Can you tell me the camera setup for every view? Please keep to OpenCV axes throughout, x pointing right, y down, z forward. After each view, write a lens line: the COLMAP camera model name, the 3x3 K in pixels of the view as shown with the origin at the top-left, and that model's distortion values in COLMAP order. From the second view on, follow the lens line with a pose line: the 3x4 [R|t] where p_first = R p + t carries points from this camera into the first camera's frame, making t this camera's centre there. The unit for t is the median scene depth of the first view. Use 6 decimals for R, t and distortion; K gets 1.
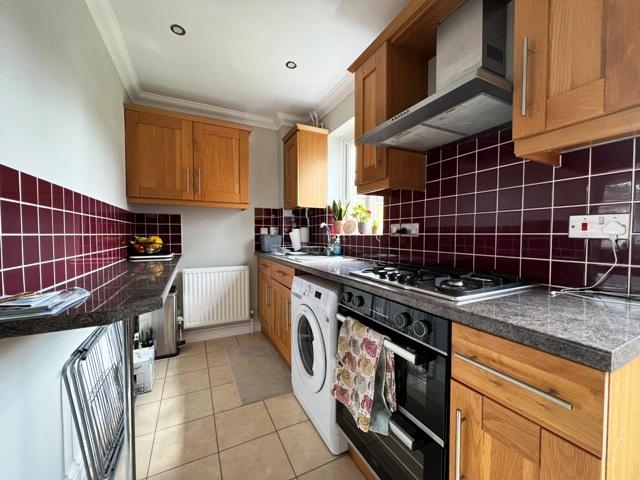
lens RADIAL K [[254.6, 0, 319.8], [0, 254.6, 240.9], [0, 0, 1]] dist [-0.001183, 0.000035]
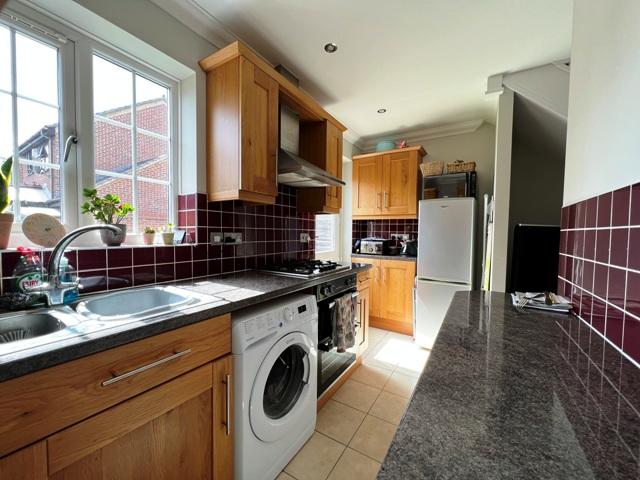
lens RADIAL K [[254.6, 0, 319.8], [0, 254.6, 242.5], [0, 0, 1]] dist [-0.001183, 0.000035]
pose [[-0.524717, -0.036845, 0.850479, -0.756699], [0.010619, 0.998702, 0.049818, -0.077542], [-0.851210, 0.035172, -0.523645, 1.268566]]
